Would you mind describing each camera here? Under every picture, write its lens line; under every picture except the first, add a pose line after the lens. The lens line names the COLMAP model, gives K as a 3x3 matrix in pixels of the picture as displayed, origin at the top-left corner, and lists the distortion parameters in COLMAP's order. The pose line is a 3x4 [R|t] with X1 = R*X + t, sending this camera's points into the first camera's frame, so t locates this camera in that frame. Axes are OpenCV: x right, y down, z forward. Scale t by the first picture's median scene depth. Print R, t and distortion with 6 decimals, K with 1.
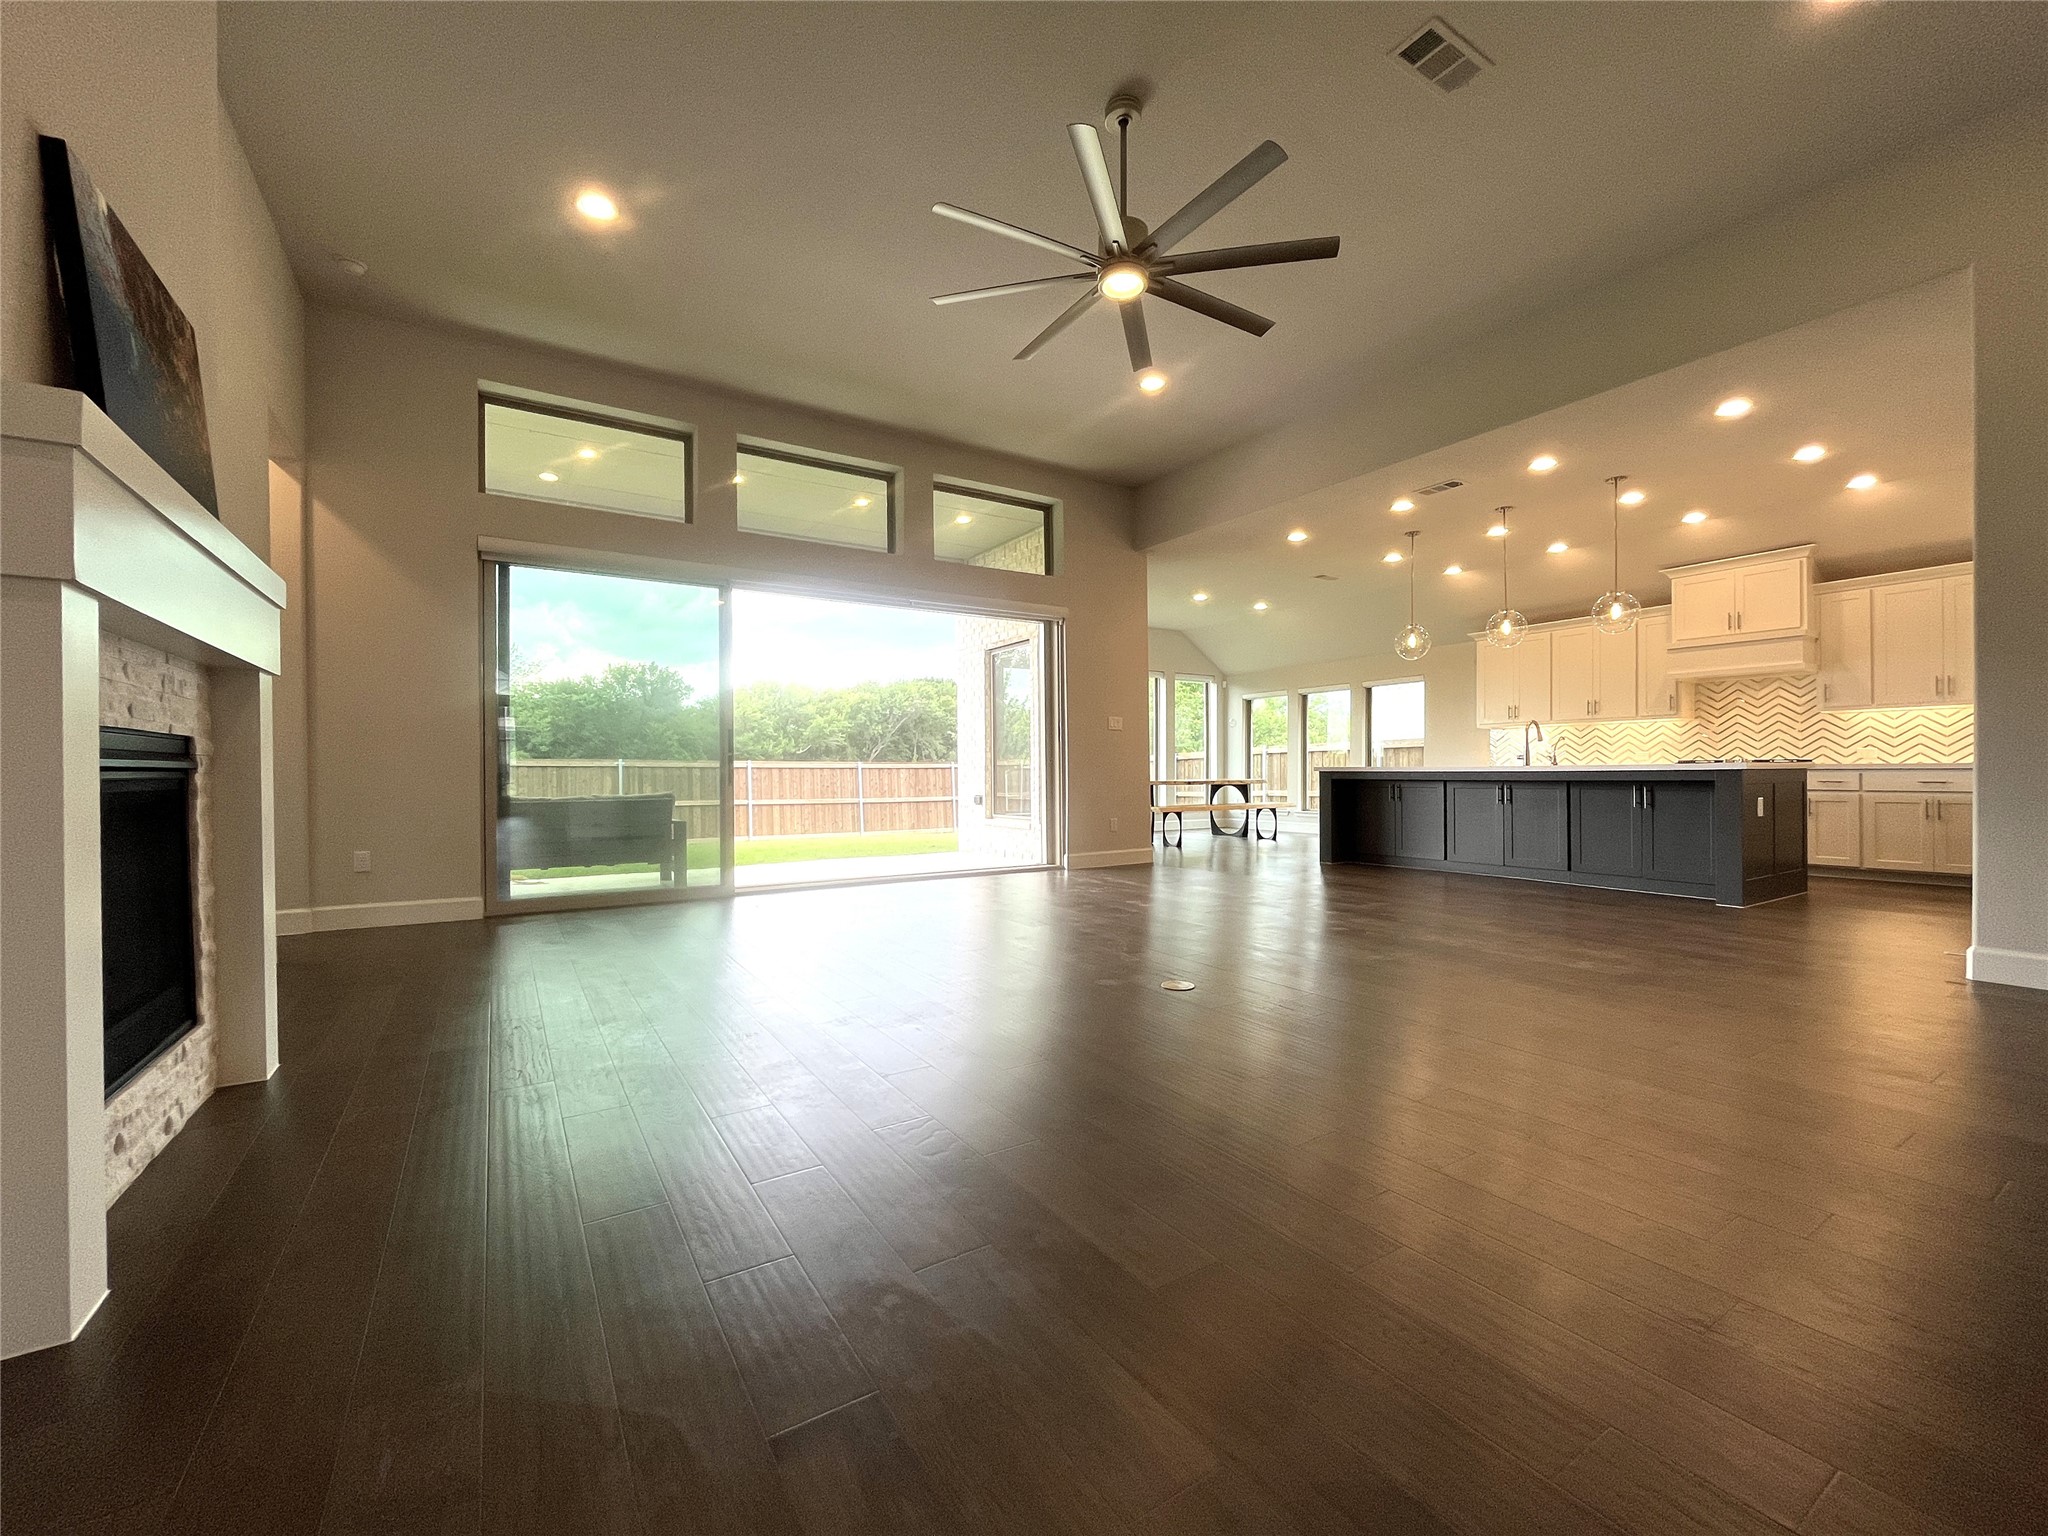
lens RADIAL K [[835.5, 0, 1022.1], [0, 835.5, 769.4], [0, 0, 1]] dist [-0.001840, -0.001088]
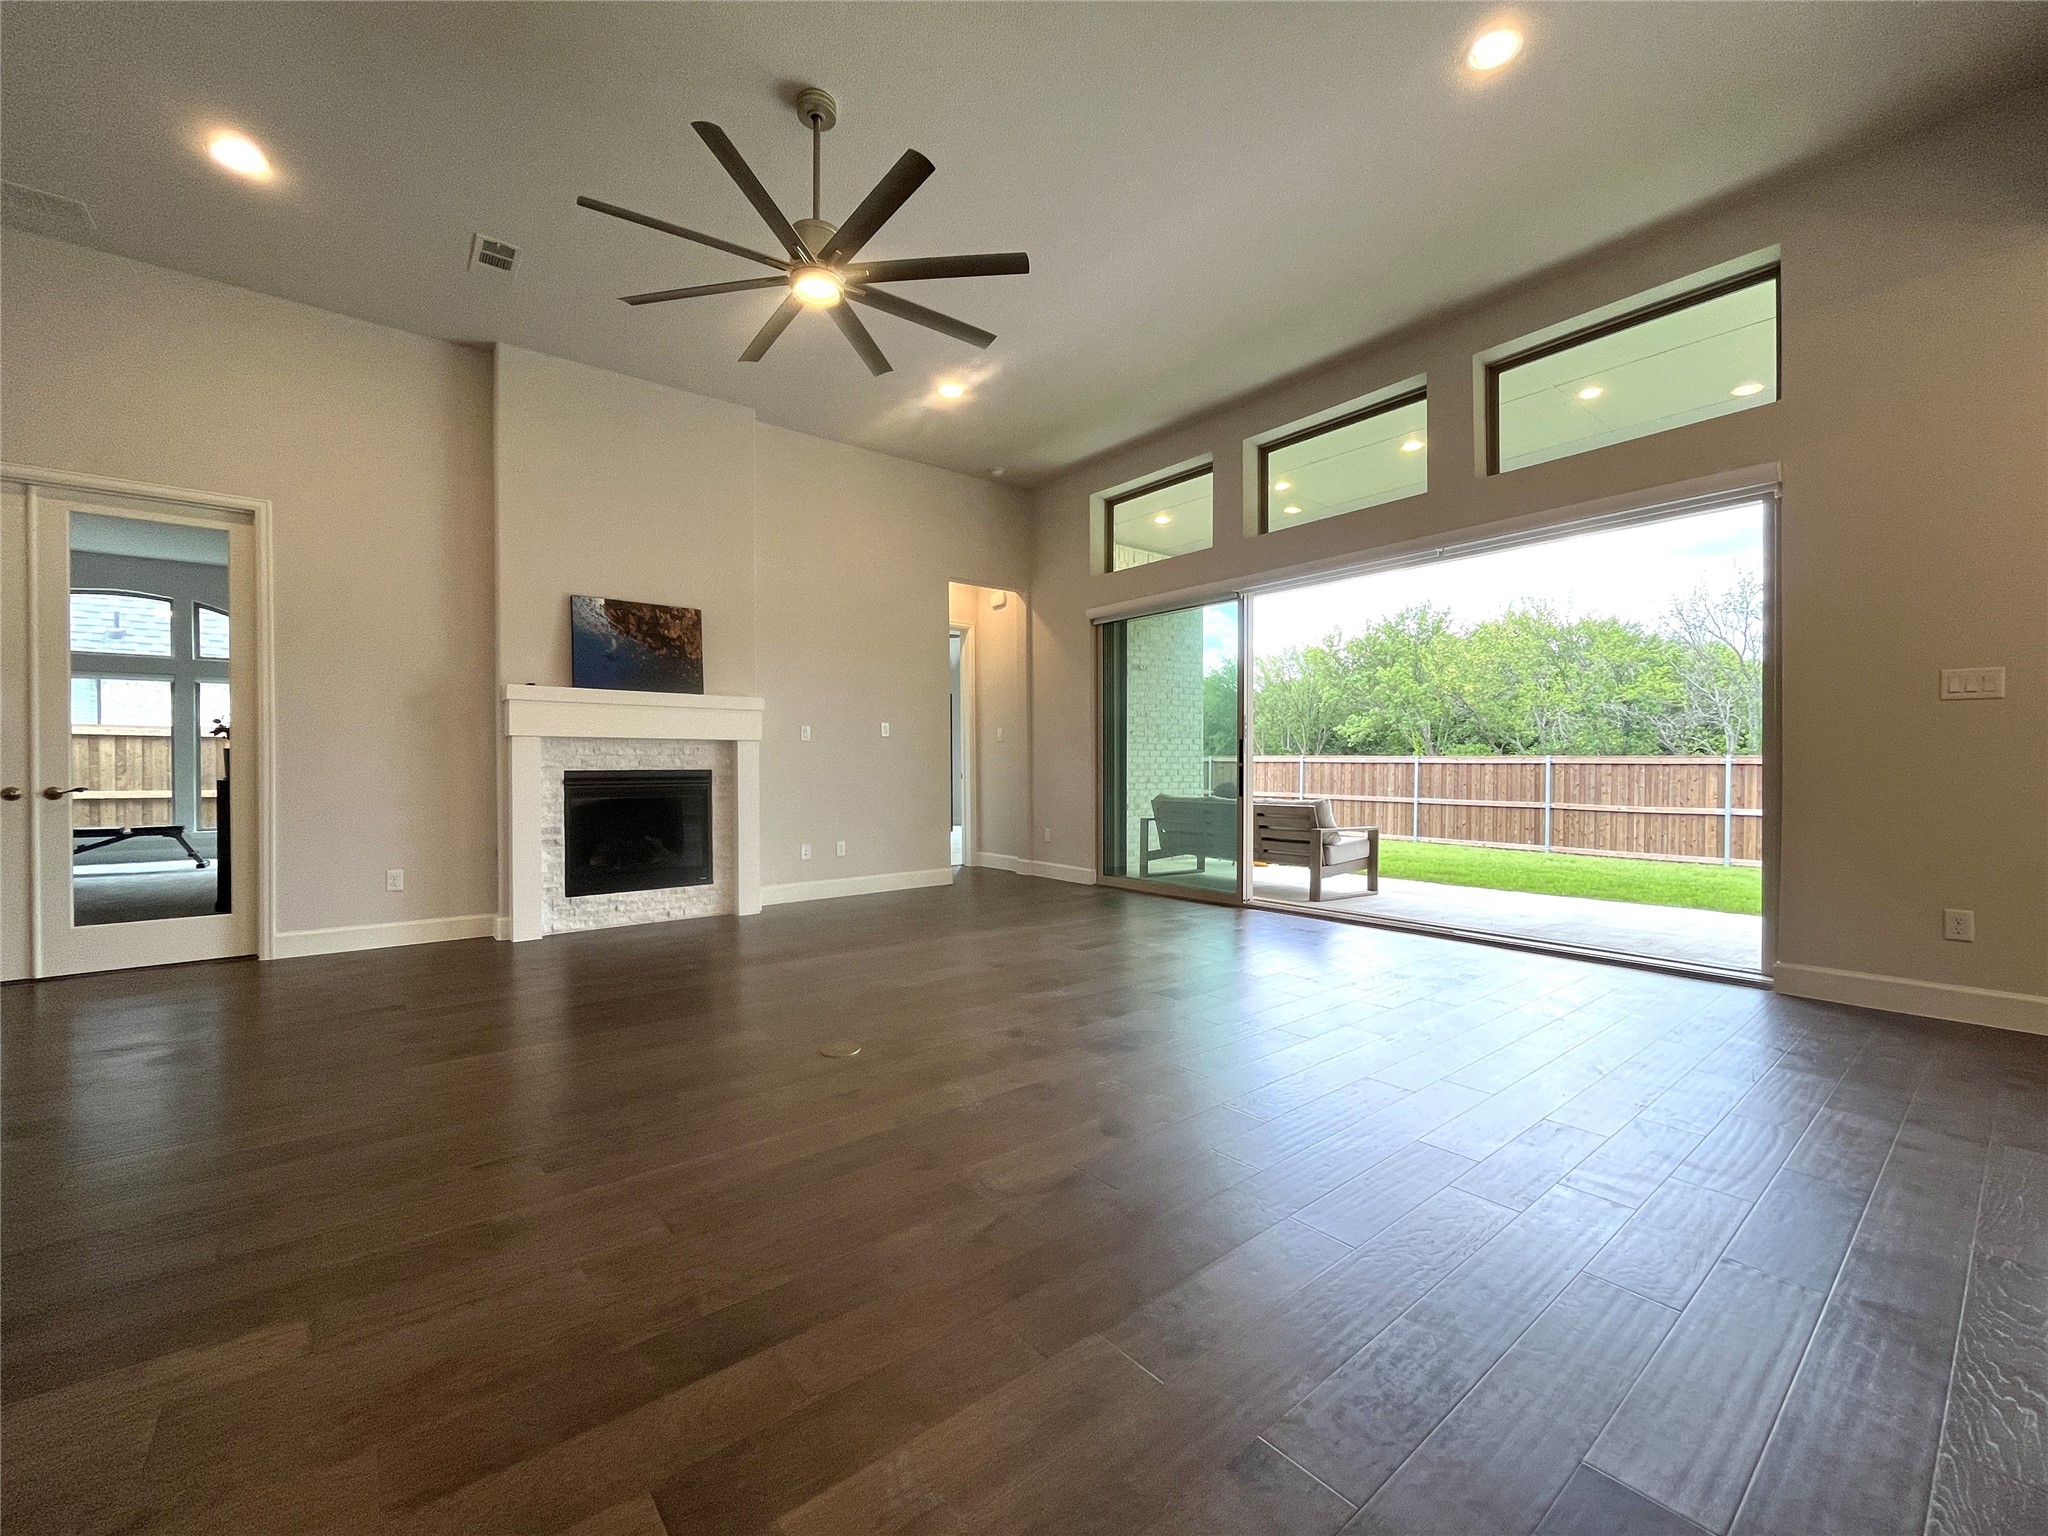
lens RADIAL K [[833.8, 0, 1011.9], [0, 833.8, 770.5], [0, 0, 1]] dist [-0.001893, -0.000285]
pose [[0.109047, 0.011601, -0.993969, 0.451705], [0.002411, 0.999926, 0.011935, -0.016124], [0.994034, -0.003698, 0.109011, 0.445010]]
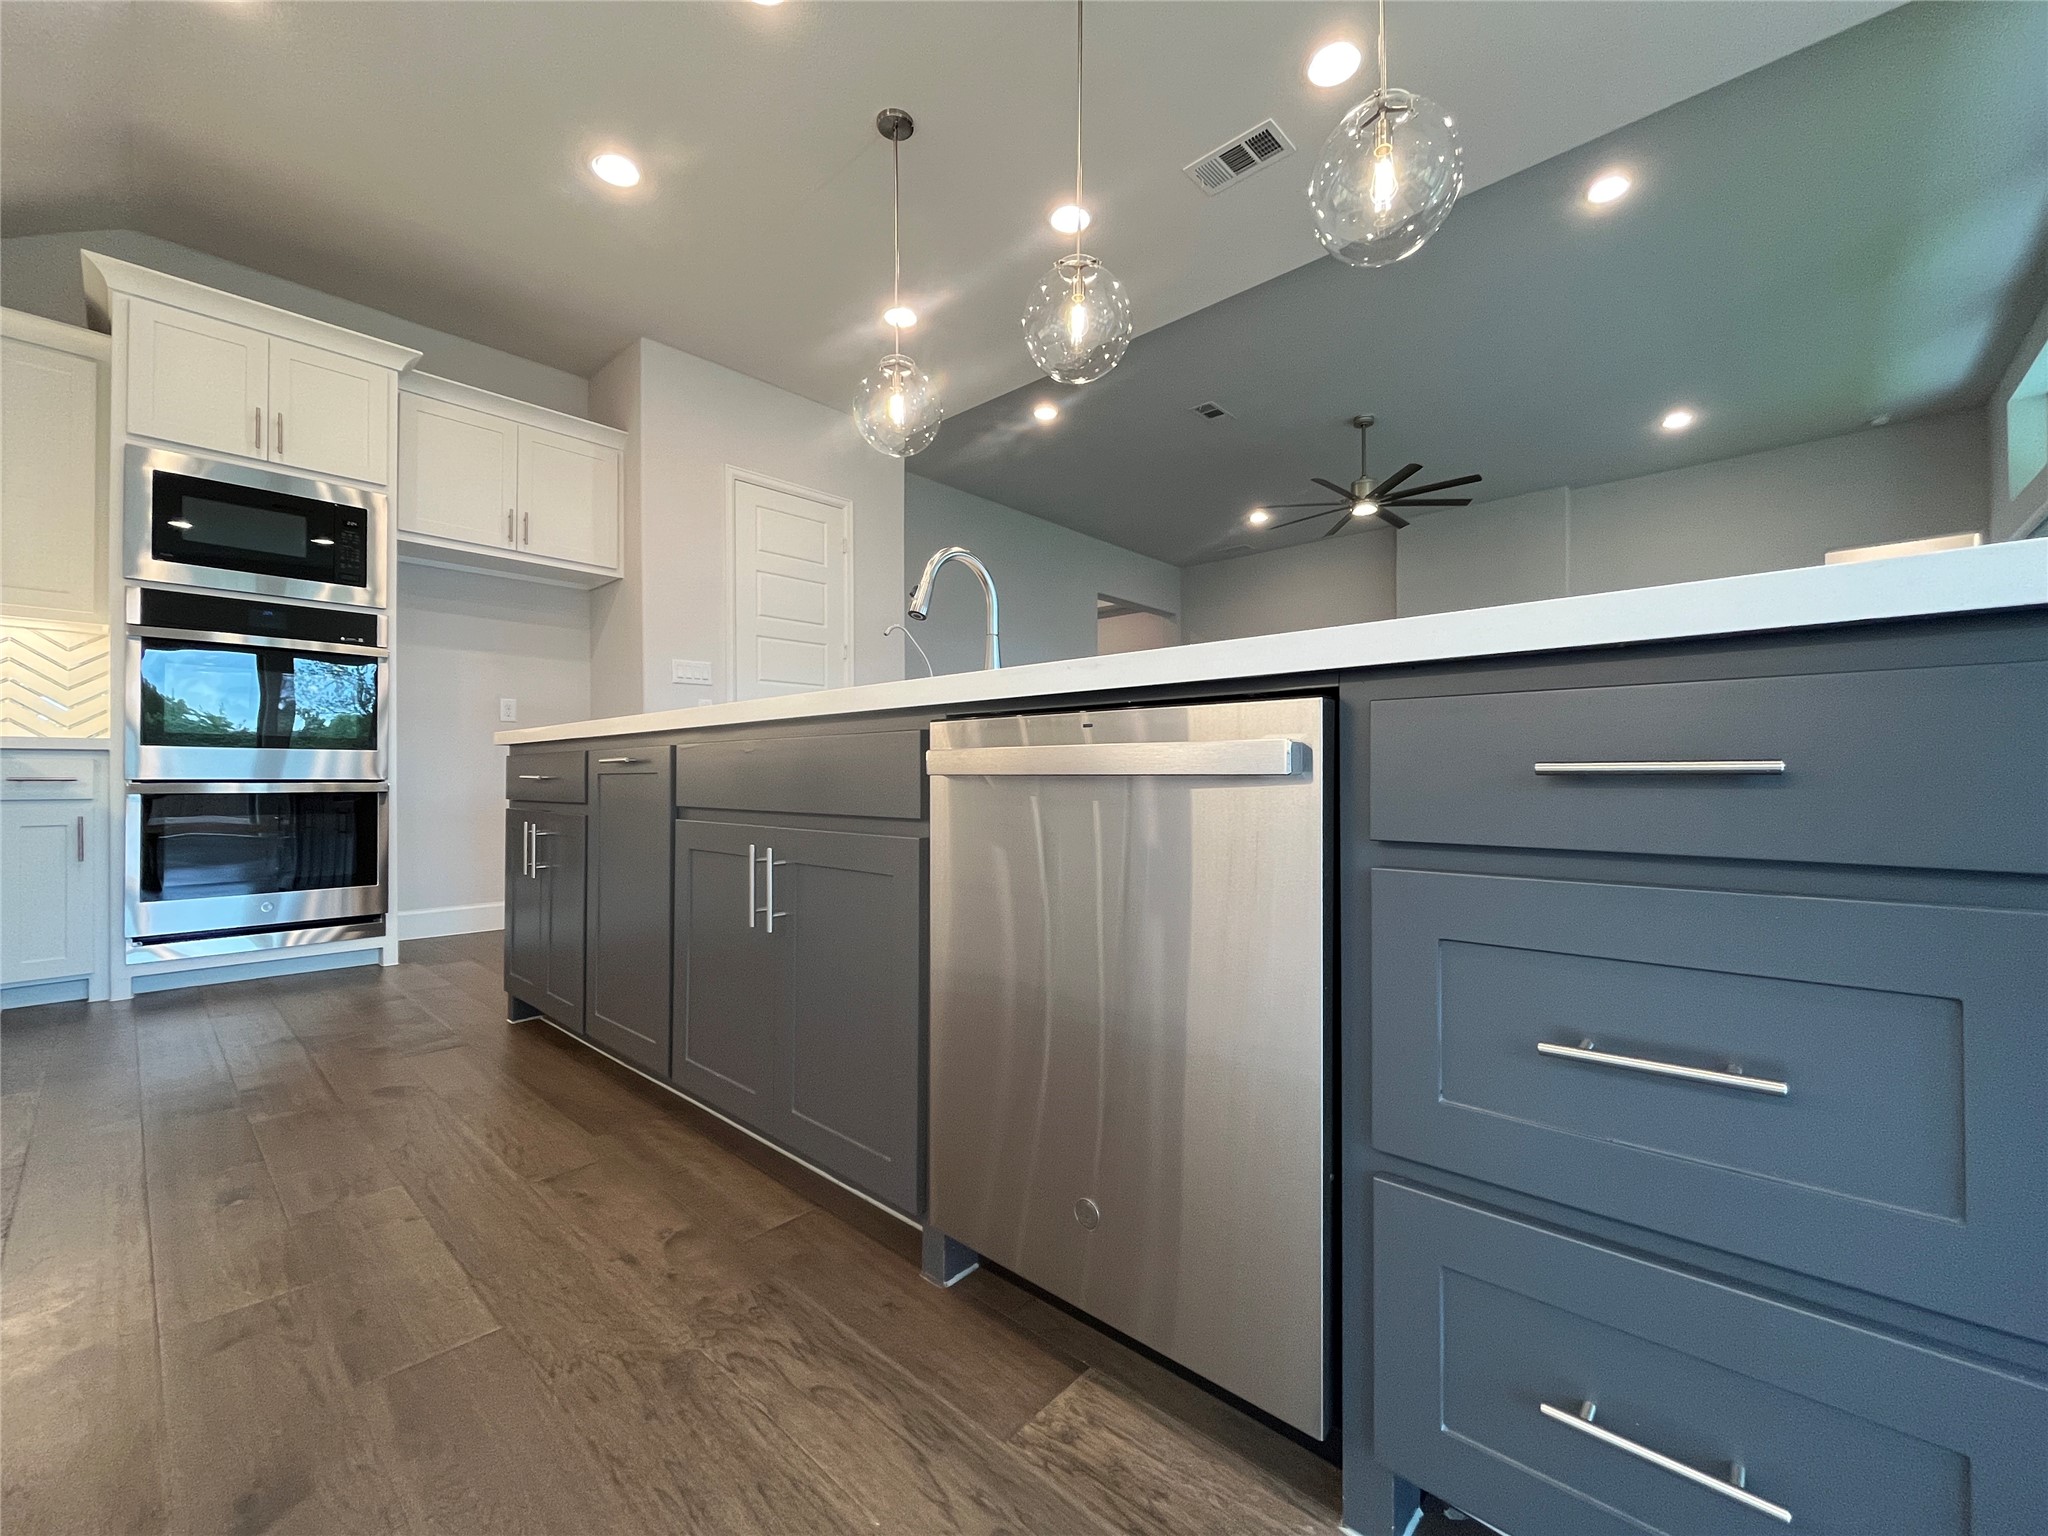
lens RADIAL K [[835.5, 0, 1022.1], [0, 835.5, 769.4], [0, 0, 1]] dist [-0.001840, -0.001088]
pose [[-0.965420, 0.004794, -0.260656, 0.568507], [0.007744, 0.999917, -0.010292, 0.013350], [0.260585, -0.011954, -0.965377, 1.066770]]
